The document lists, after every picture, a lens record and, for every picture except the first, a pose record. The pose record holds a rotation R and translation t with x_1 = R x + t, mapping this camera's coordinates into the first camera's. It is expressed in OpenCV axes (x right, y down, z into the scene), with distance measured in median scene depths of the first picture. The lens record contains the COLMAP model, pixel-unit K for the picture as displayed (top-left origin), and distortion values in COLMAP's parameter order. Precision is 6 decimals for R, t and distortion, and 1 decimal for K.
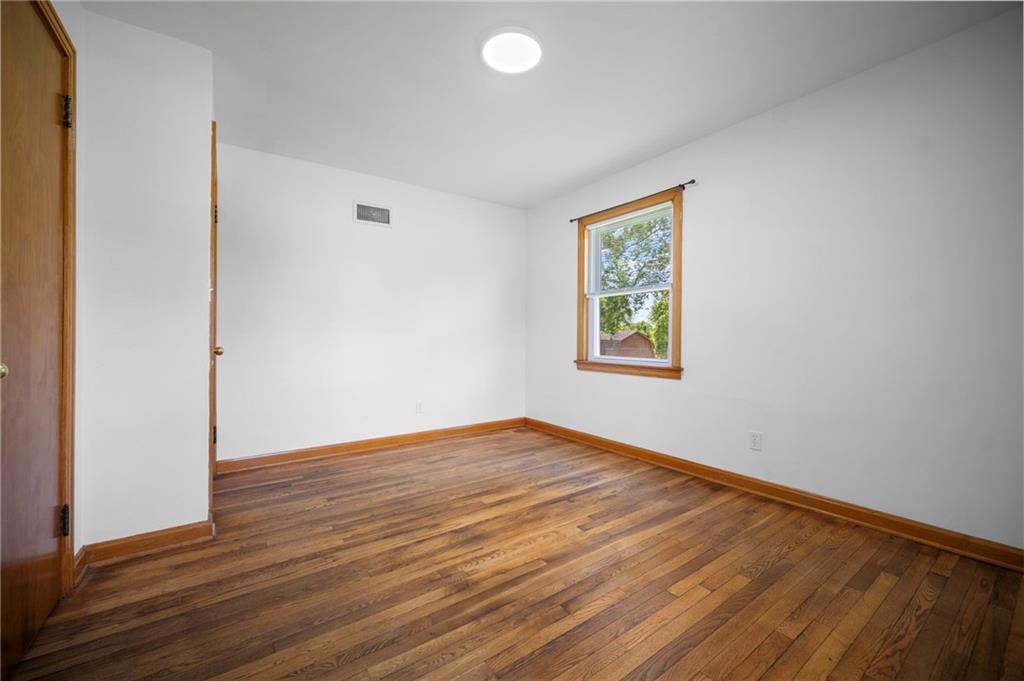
lens RADIAL K [[405.4, 0, 507.5], [0, 405.4, 336.7], [0, 0, 1]] dist [-0.002083, -0.000462]
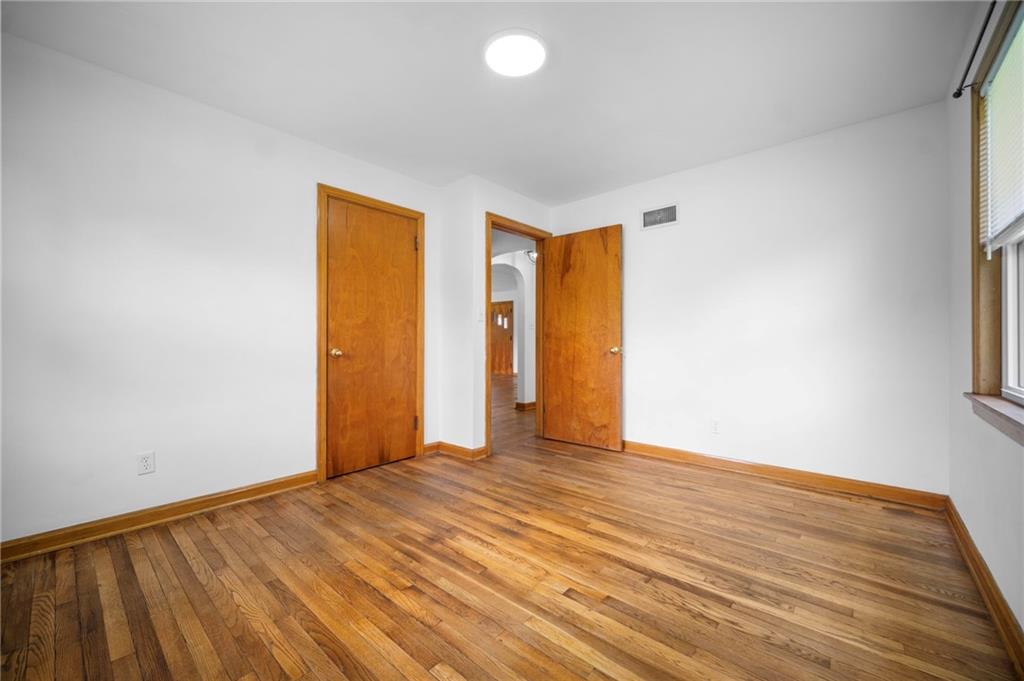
lens RADIAL K [[405.4, 0, 507.5], [0, 405.4, 336.7], [0, 0, 1]] dist [-0.002083, -0.000462]
pose [[0.230453, -0.011532, -0.973015, 0.799876], [0.000387, 0.999931, -0.011759, -0.001066], [0.973083, 0.002333, 0.230442, 0.624837]]
